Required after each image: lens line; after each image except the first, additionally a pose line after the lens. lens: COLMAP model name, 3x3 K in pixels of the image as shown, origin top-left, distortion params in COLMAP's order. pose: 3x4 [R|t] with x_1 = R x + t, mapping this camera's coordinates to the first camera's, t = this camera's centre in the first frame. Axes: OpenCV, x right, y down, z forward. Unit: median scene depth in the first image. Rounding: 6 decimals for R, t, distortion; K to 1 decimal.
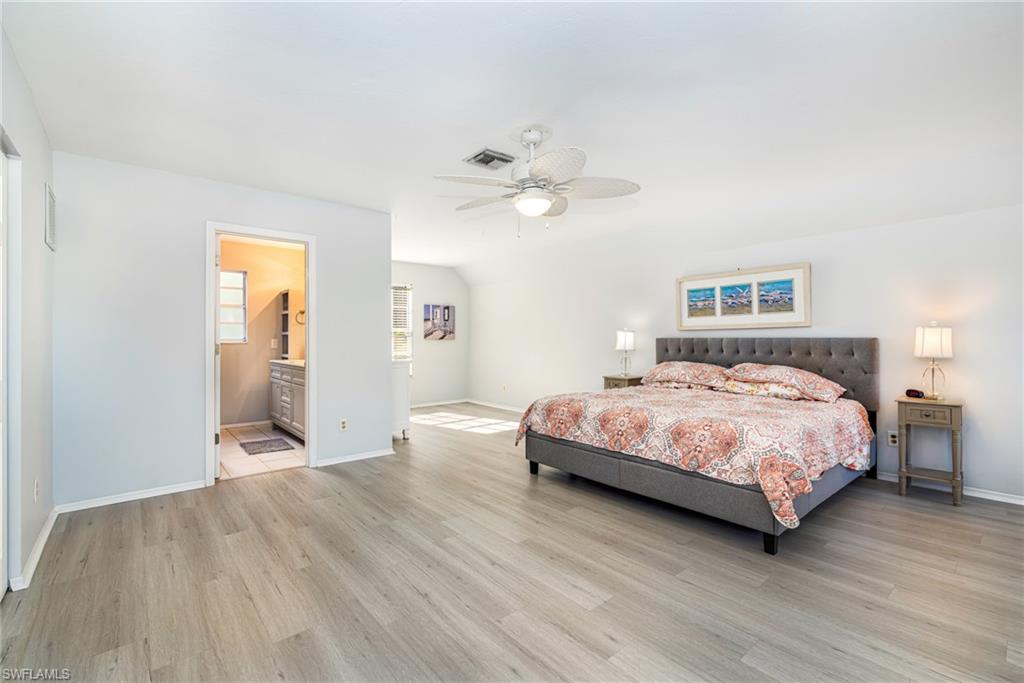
lens RADIAL K [[448.0, 0, 509.5], [0, 448.0, 333.8], [0, 0, 1]] dist [-0.000785, 0.000327]
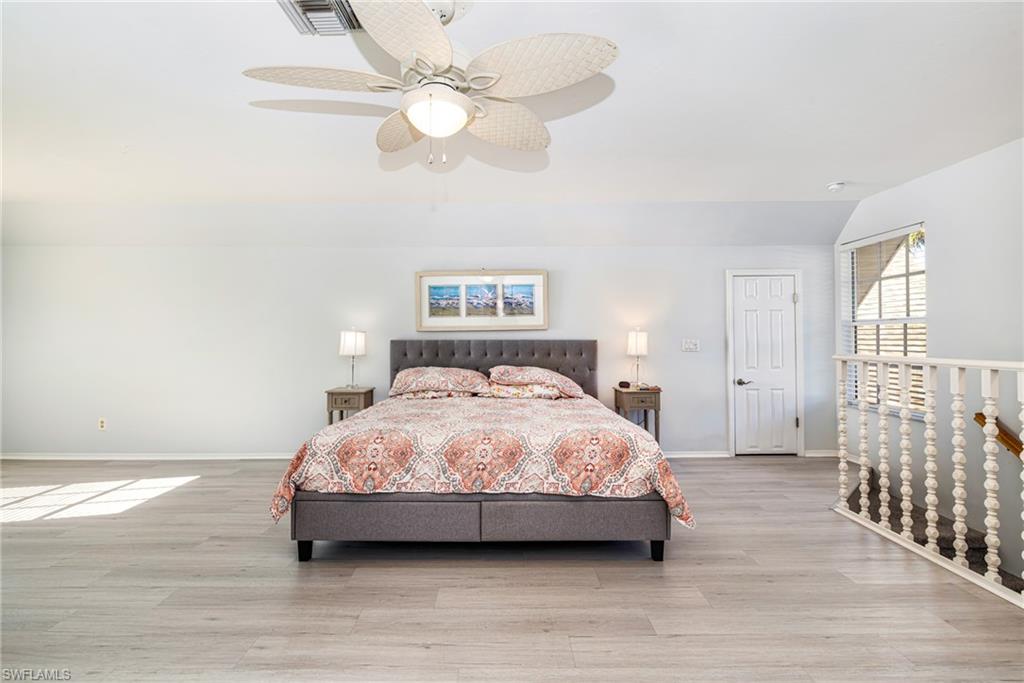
lens RADIAL K [[455.0, 0, 507.2], [0, 455.0, 335.0], [0, 0, 1]] dist [-0.000795, 0.000058]
pose [[0.643523, 0.009942, 0.765362, -0.233518], [-0.007932, 0.999949, -0.006319, 0.004775], [-0.765386, -0.002005, 0.643569, 0.364570]]
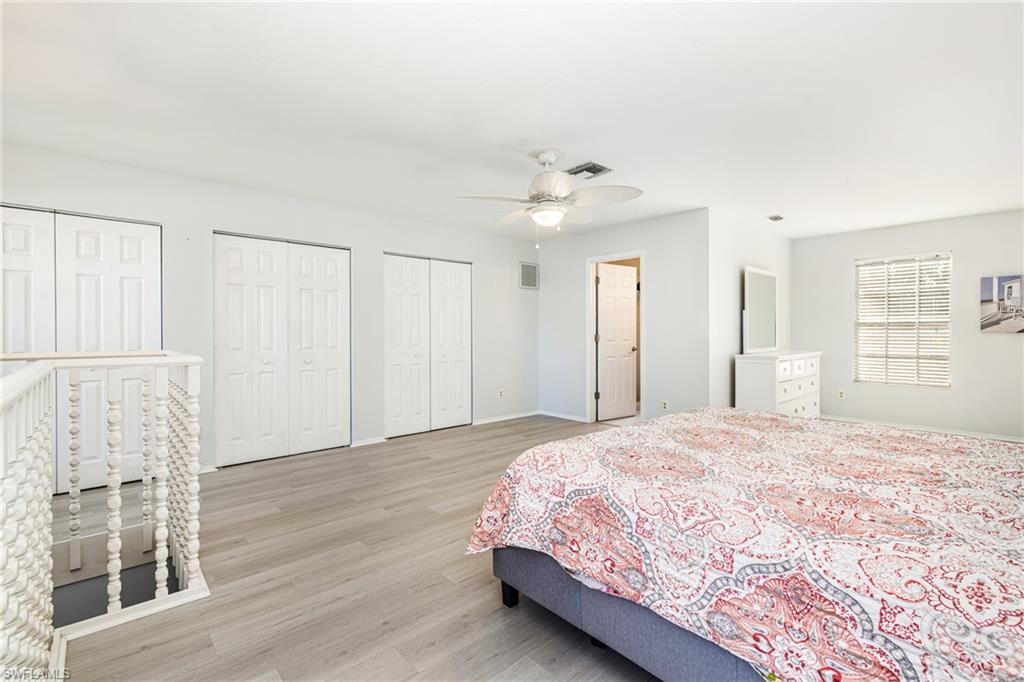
lens RADIAL K [[455.0, 0, 507.2], [0, 455.0, 334.5], [0, 0, 1]] dist [-0.000795, 0.000058]
pose [[0.019904, 0.009412, -0.999758, 0.823213], [0.011482, 0.999888, 0.009642, 0.002707], [0.999736, -0.011671, 0.019794, 0.585767]]
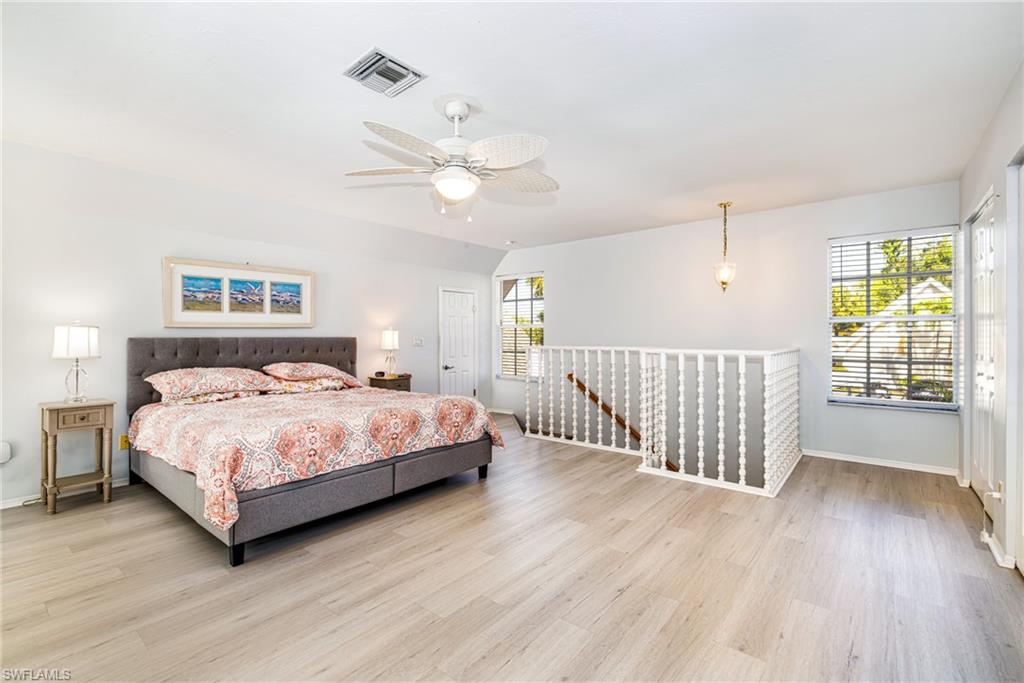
lens RADIAL K [[455.0, 0, 507.2], [0, 455.0, 335.0], [0, 0, 1]] dist [-0.000795, 0.000058]
pose [[-0.177063, 0.005890, 0.984182, -0.572956], [-0.007952, 0.999941, -0.007415, 0.007607], [-0.984167, -0.009139, -0.177006, 0.712858]]
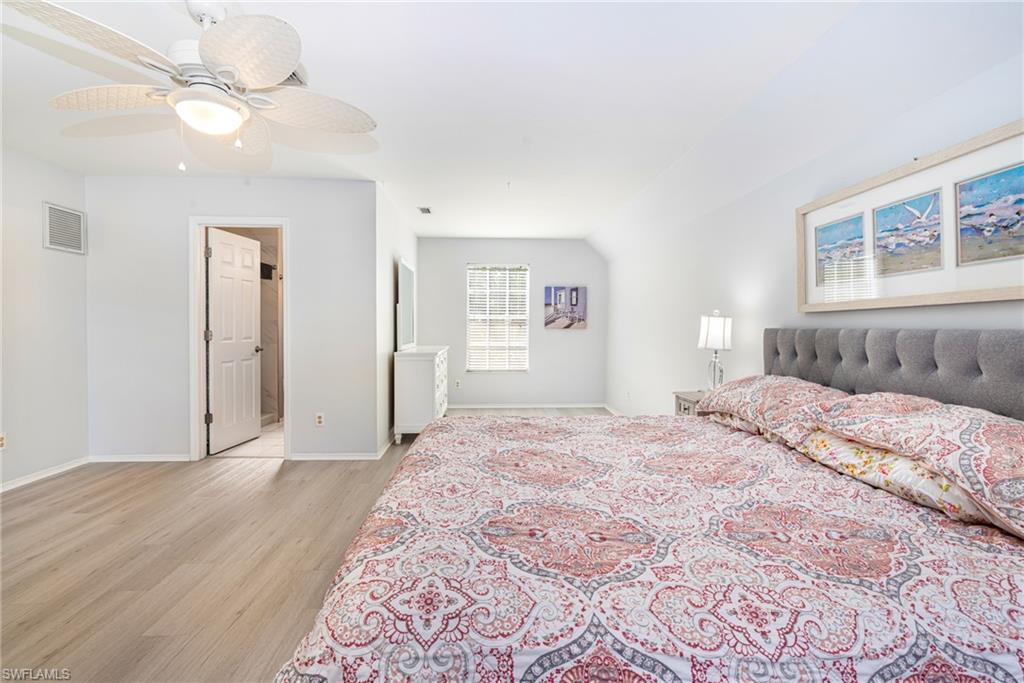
lens RADIAL K [[464.7, 0, 508.7], [0, 464.7, 332.1], [0, 0, 1]] dist [0.001092, 0.000156]
pose [[0.794859, 0.012519, -0.606665, 0.533274], [0.000109, 0.999784, 0.020774, 0.003358], [0.606794, -0.016578, 0.794686, 0.491095]]
